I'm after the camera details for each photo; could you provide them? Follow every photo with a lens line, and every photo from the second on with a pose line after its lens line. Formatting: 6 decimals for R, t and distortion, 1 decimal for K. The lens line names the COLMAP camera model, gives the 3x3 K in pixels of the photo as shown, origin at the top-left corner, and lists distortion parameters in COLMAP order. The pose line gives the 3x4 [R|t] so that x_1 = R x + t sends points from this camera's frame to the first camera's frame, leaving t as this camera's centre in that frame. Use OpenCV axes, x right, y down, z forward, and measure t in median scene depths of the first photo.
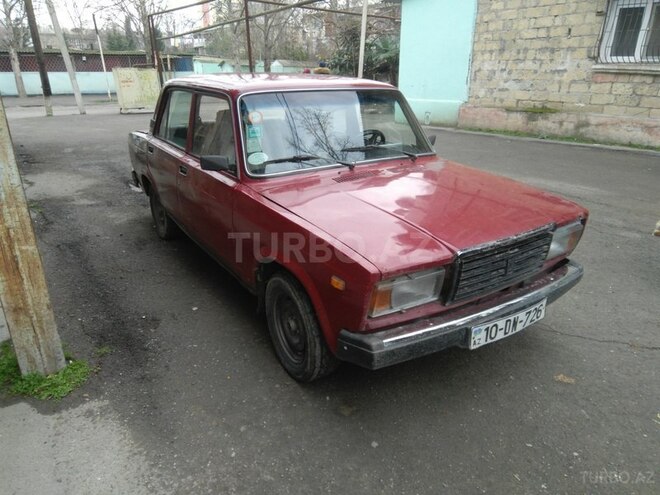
lens RADIAL K [[473.7, 0, 330.0], [0, 473.7, 247.5], [0, 0, 1]] dist [0.048577, -0.040816]
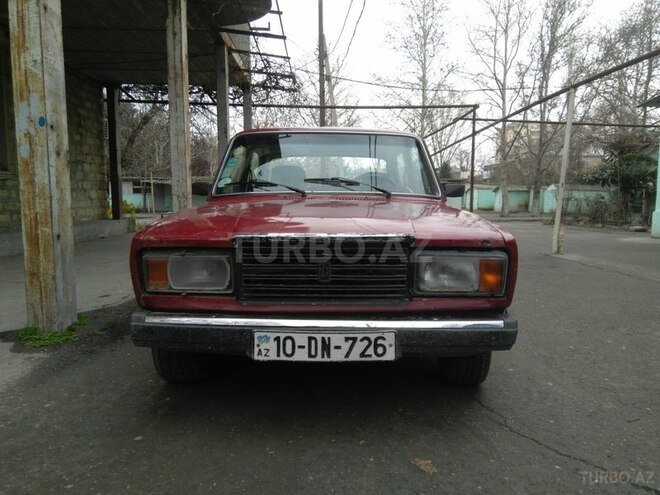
lens RADIAL K [[473.7, 0, 330.0], [0, 473.7, 247.5], [0, 0, 1]] dist [0.048577, -0.040816]
pose [[0.822219, 0.056928, -0.566318, 0.846336], [-0.204660, 0.958008, -0.200836, 0.162259], [0.531103, 0.281034, 0.799343, 0.338906]]
